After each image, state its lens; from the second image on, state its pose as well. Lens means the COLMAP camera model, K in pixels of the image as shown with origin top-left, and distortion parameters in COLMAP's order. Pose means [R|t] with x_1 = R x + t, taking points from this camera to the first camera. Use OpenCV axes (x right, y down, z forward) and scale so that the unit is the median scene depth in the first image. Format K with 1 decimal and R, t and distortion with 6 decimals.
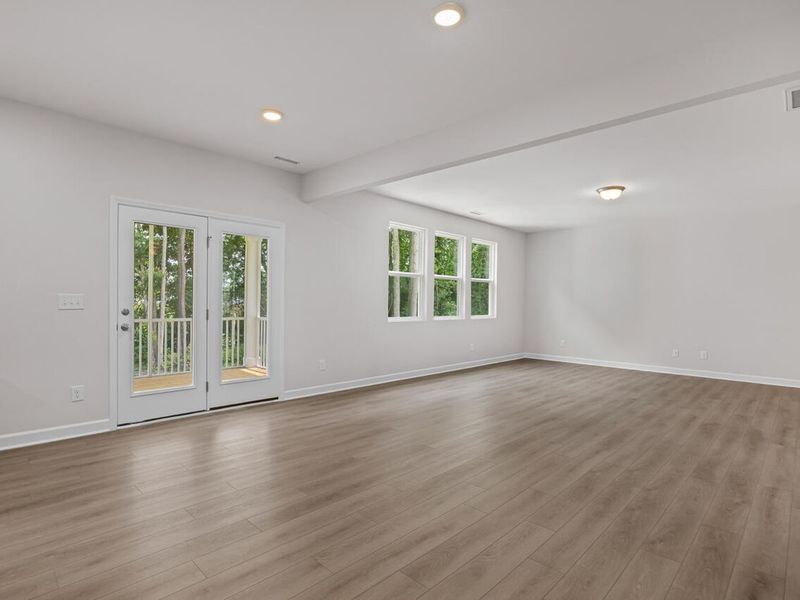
lens RADIAL K [[425.7, 0, 400.0], [0, 425.7, 300.0], [0, 0, 1]] dist [-0.007388, -0.000978]
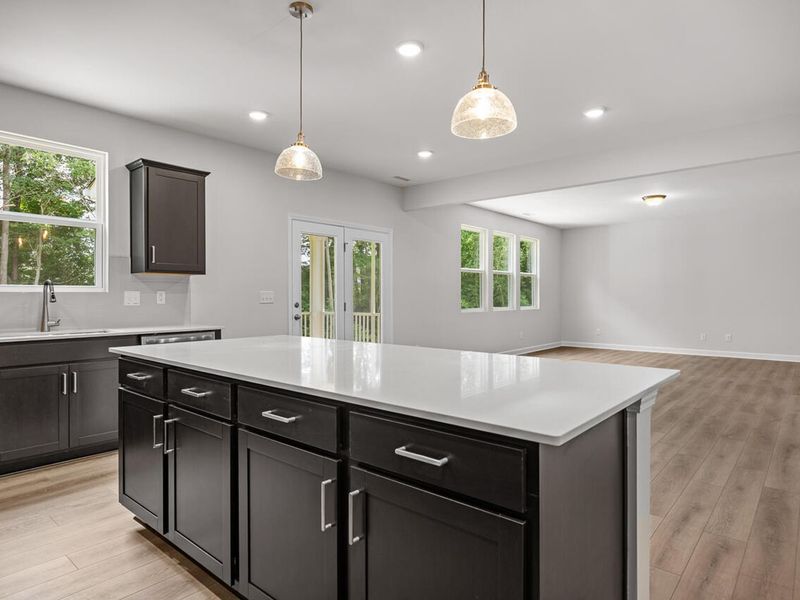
lens RADIAL K [[479.2, 0, 400.0], [0, 479.2, 300.0], [0, 0, 1]] dist [0.004001, 0.002632]
pose [[0.998470, -0.013261, 0.053692, -0.319723], [0.012625, 0.999846, 0.012151, -0.000134], [-0.053845, -0.011454, 0.998484, -0.333591]]
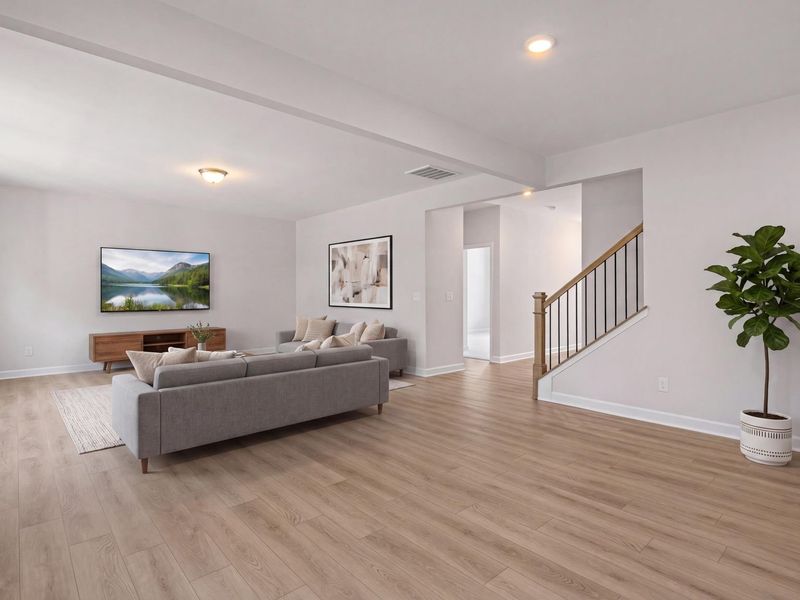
lens RADIAL K [[425.7, 0, 400.0], [0, 425.7, 300.0], [0, 0, 1]] dist [-0.007388, -0.000978]
pose [[0.073149, -0.029527, 0.996884, -0.460718], [-0.000995, 0.999559, 0.029679, -0.005343], [-0.997321, -0.003163, 0.073087, 0.562081]]
